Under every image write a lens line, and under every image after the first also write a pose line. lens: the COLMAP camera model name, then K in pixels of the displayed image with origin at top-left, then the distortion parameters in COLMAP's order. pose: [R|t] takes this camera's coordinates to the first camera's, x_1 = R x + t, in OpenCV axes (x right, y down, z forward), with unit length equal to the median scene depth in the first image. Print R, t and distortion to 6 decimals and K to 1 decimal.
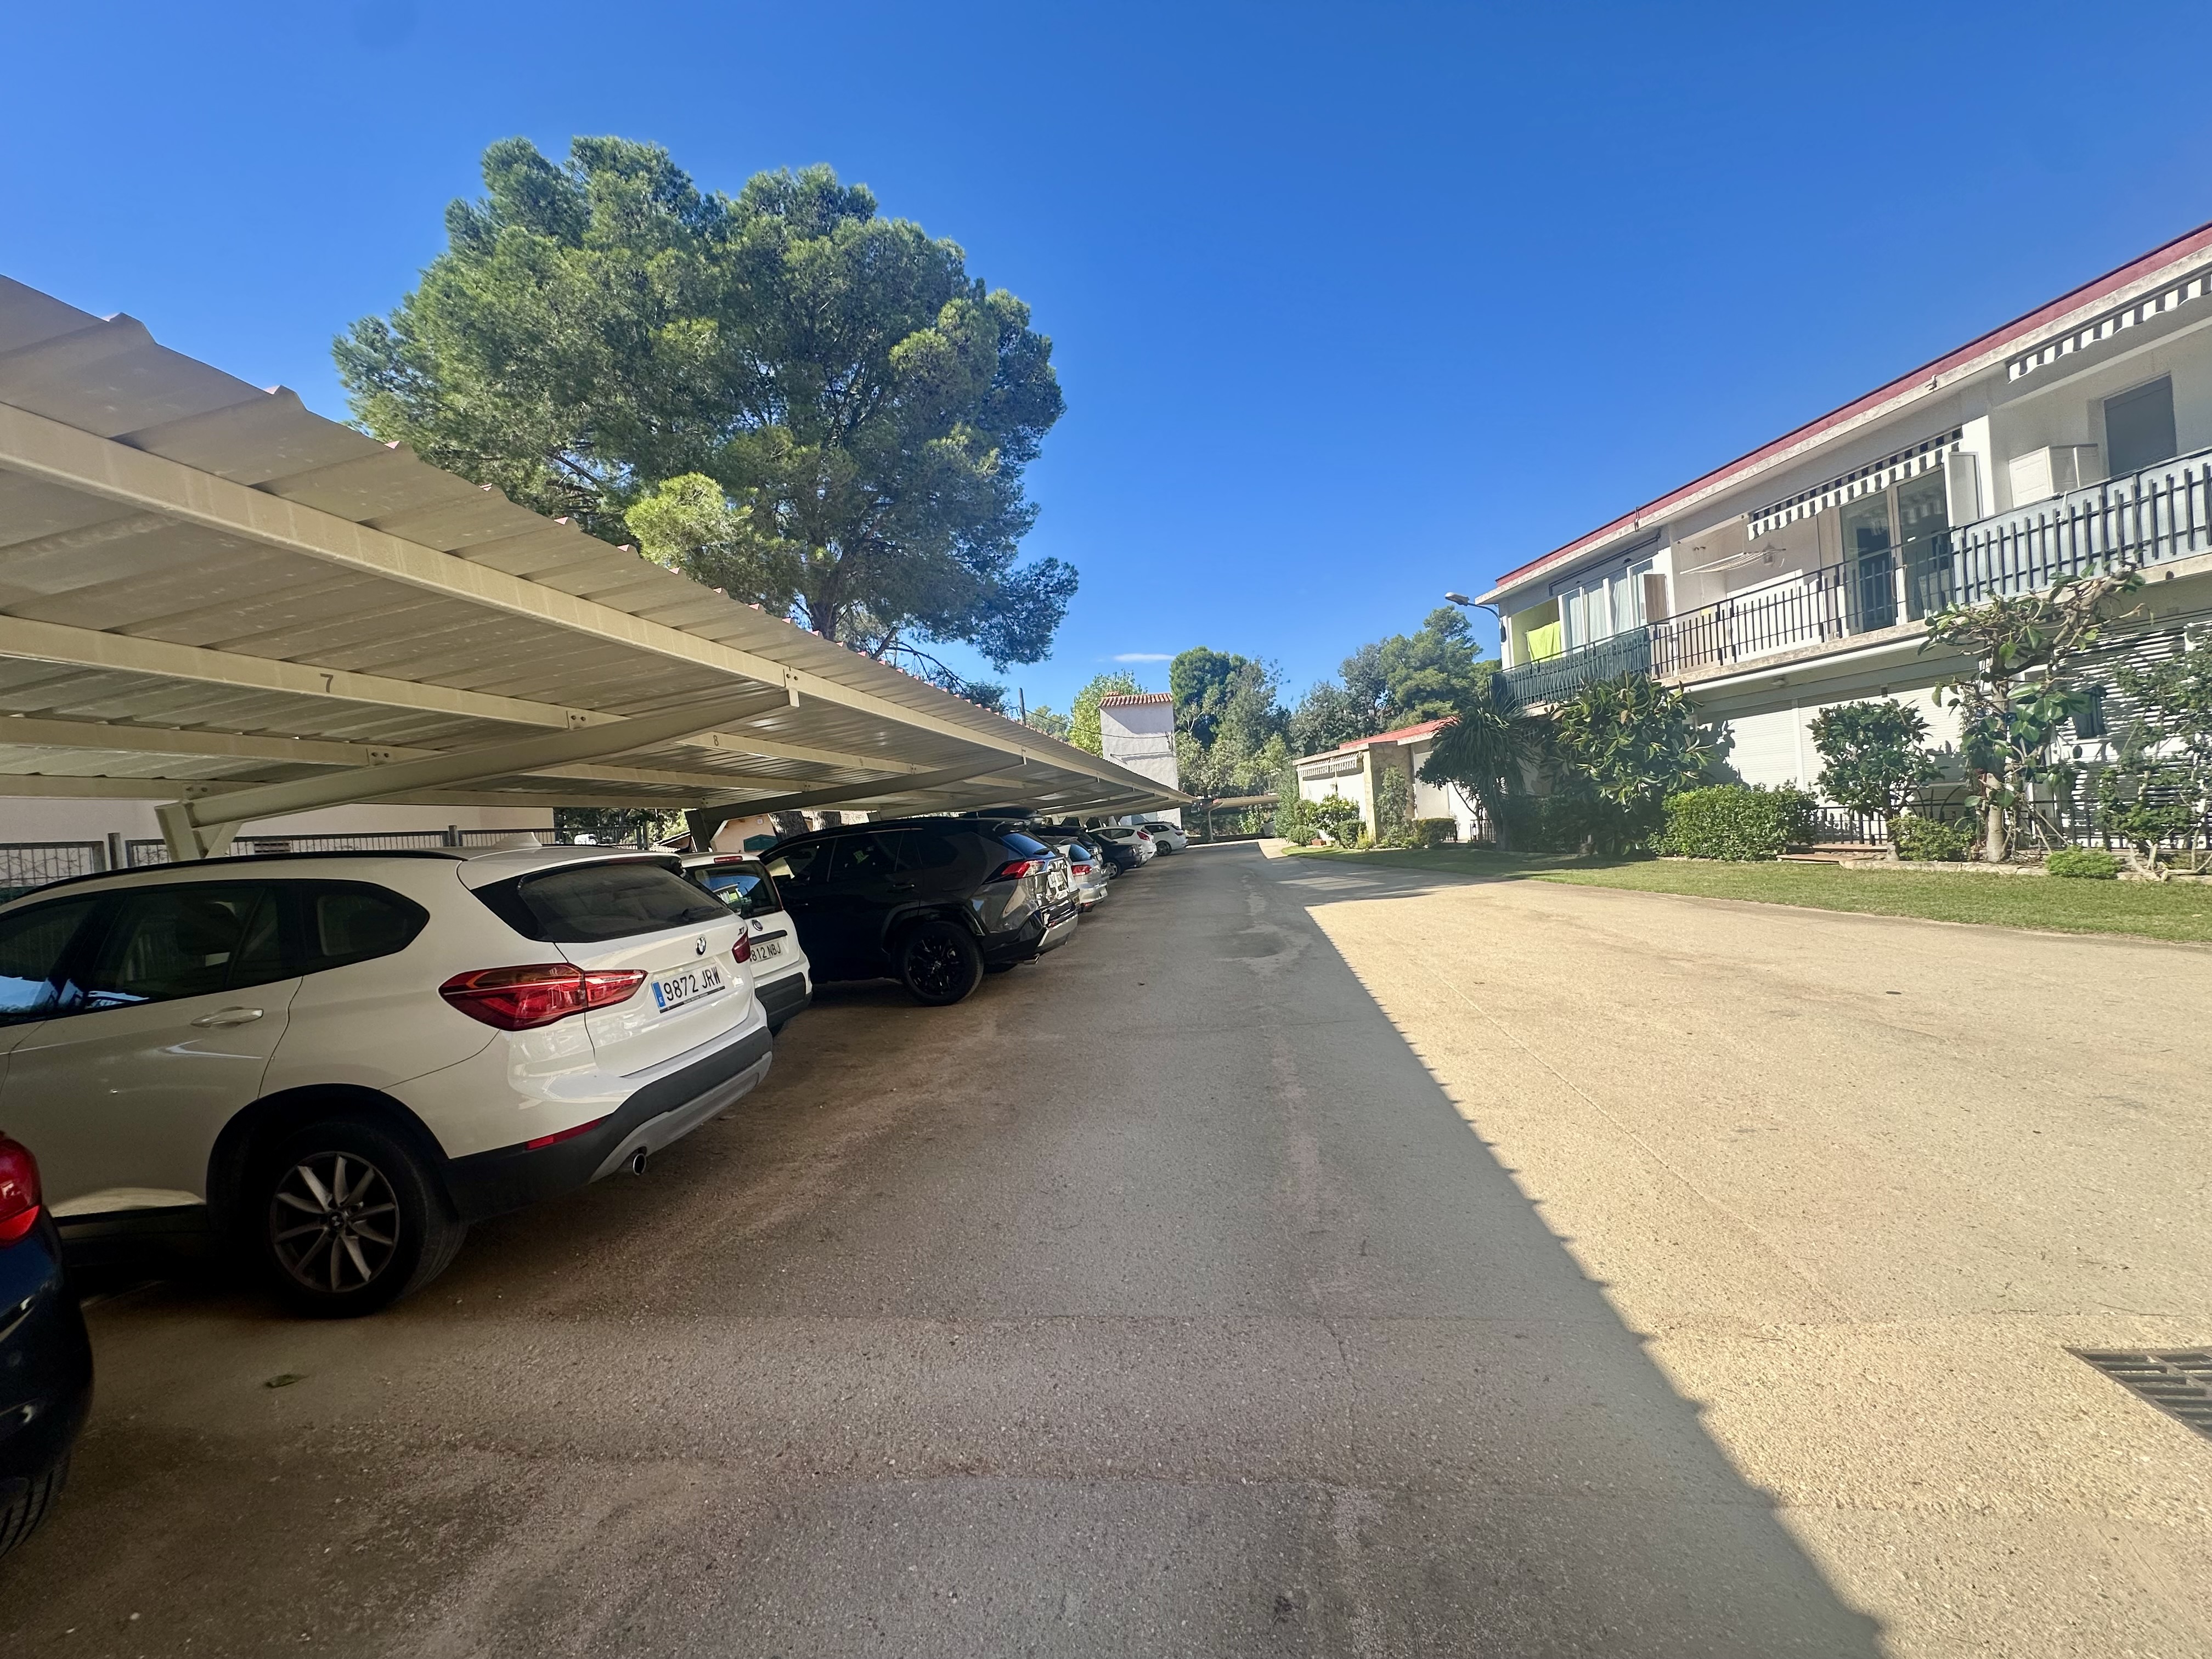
lens RADIAL K [[889.0, 0, 1102.1], [0, 889.0, 827.9], [0, 0, 1]] dist [-0.004361, 0.000149]
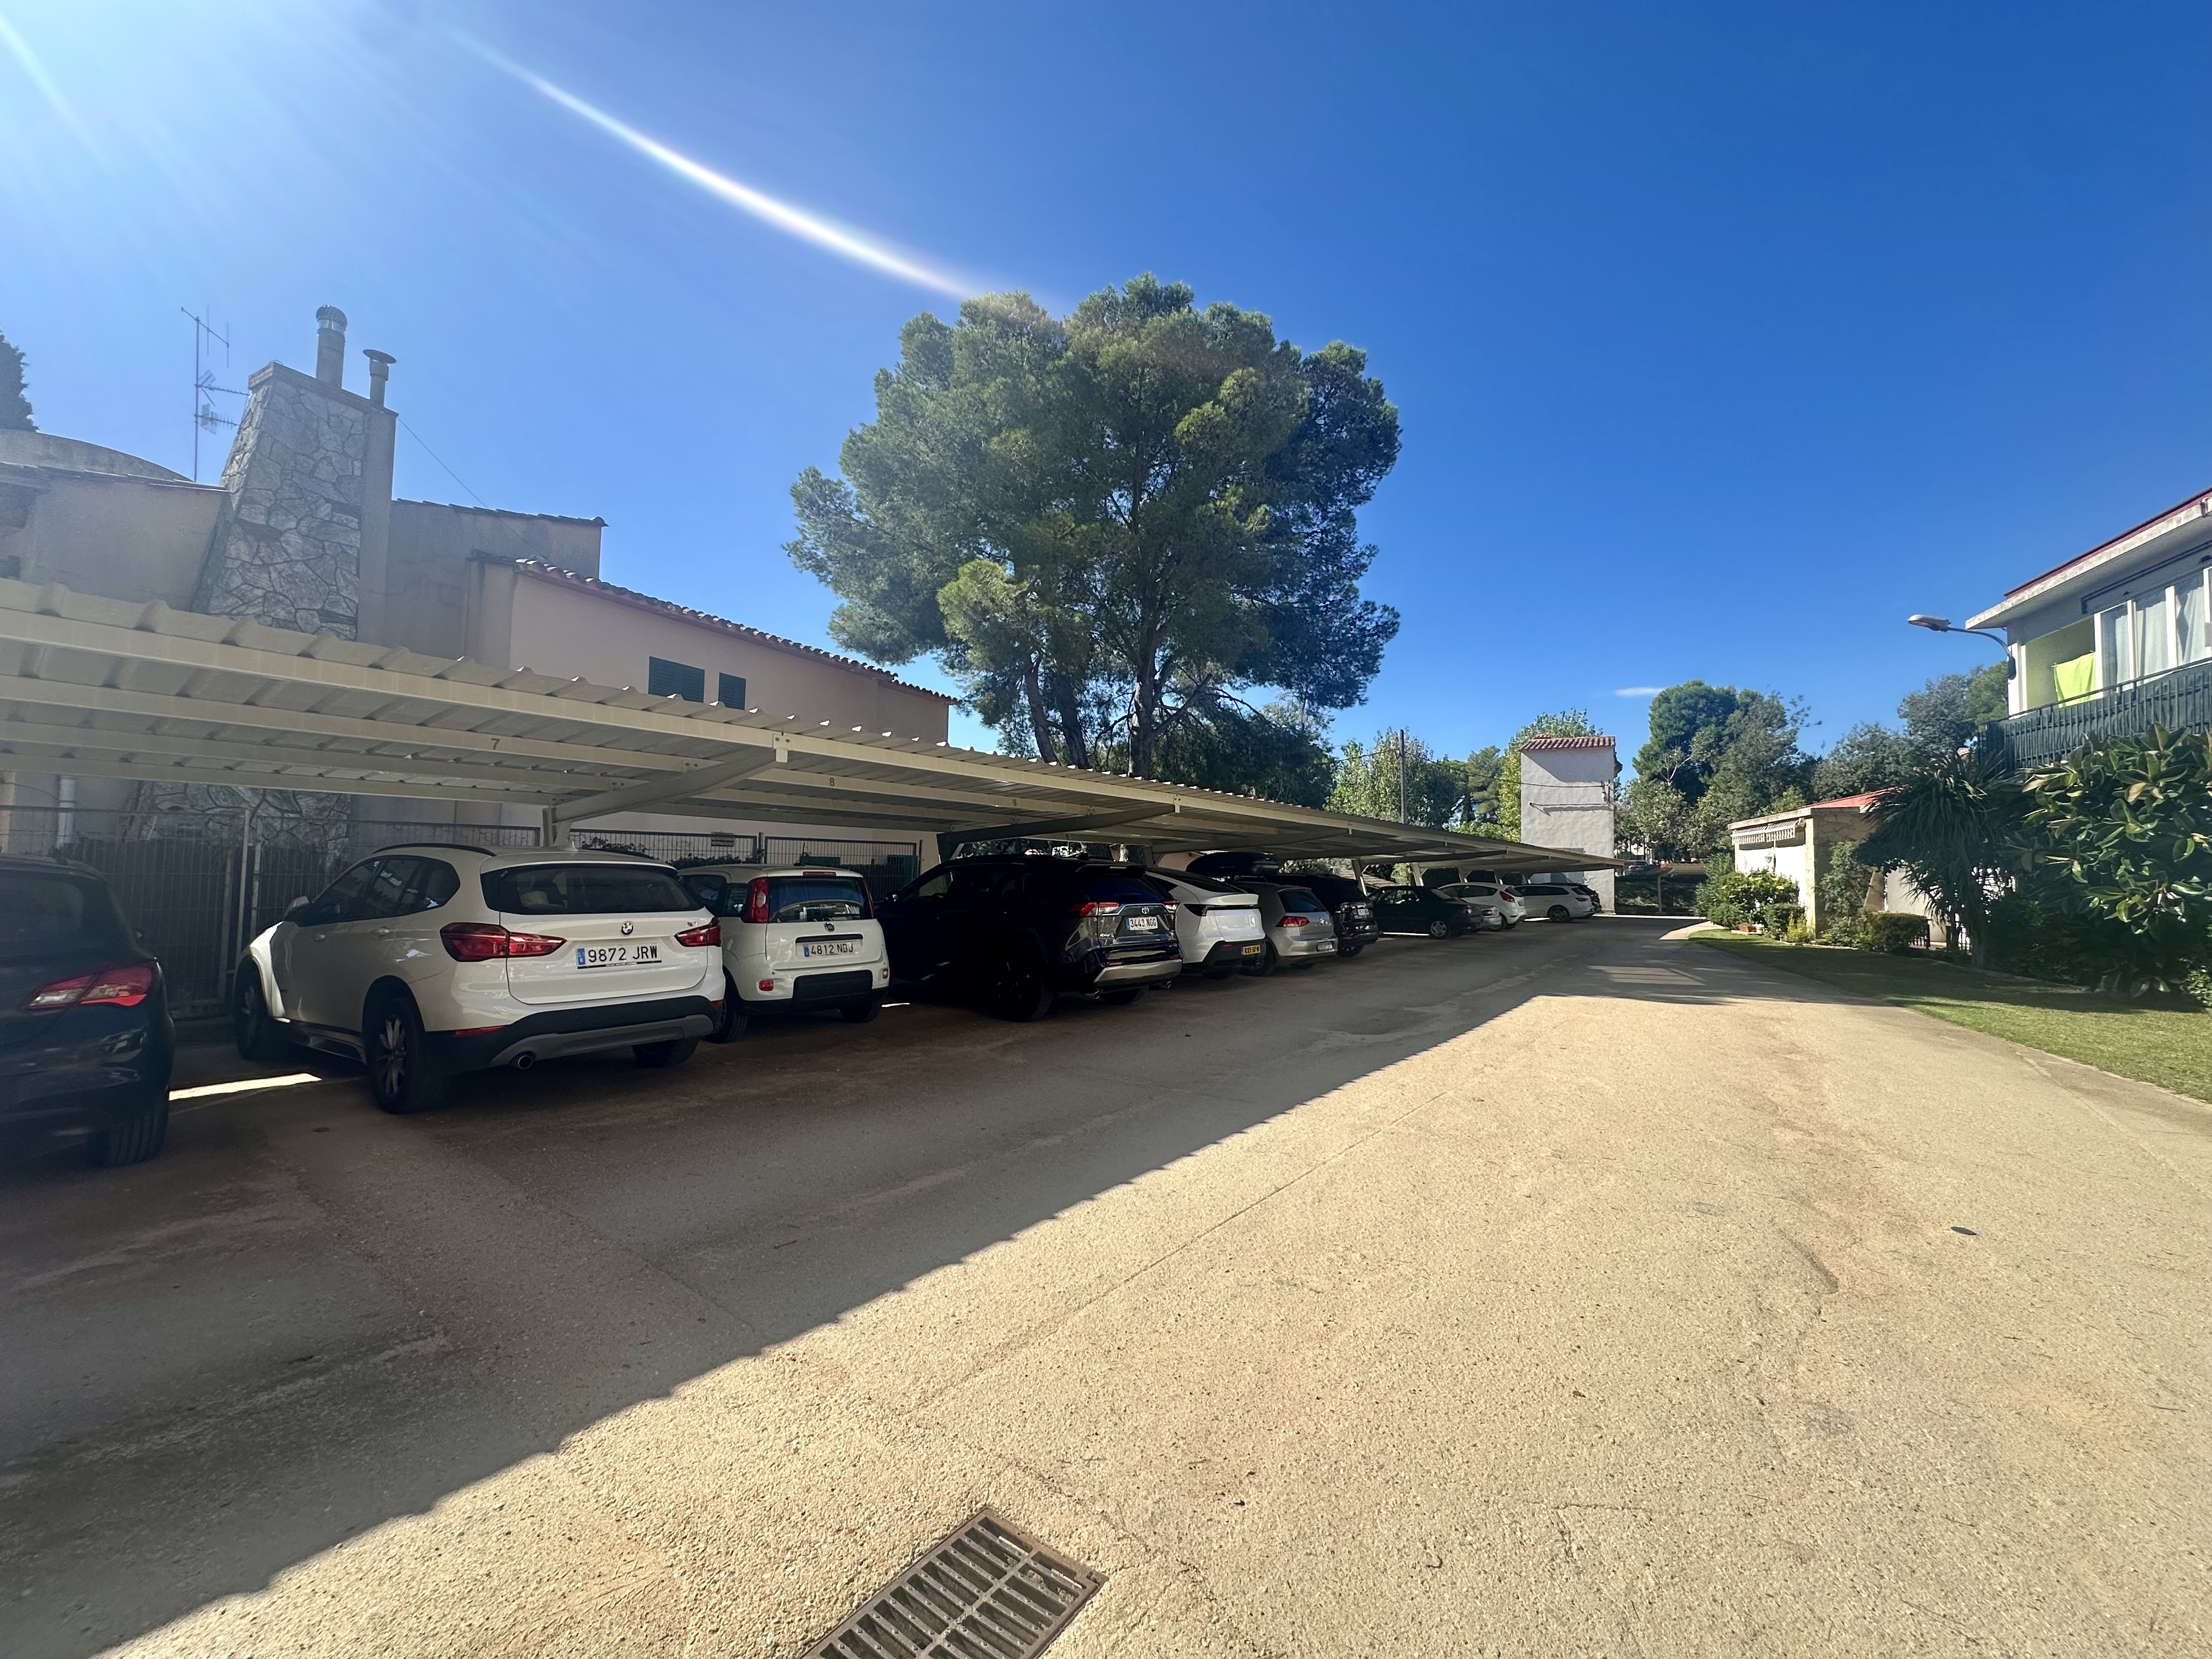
lens RADIAL K [[889.0, 0, 1102.4], [0, 889.0, 828.0], [0, 0, 1]] dist [-0.004361, 0.000149]
pose [[0.866927, 0.067435, -0.493853, 0.232565], [-0.086398, 0.996138, -0.015646, -0.018896], [0.490890, 0.056232, 0.869405, 0.028269]]
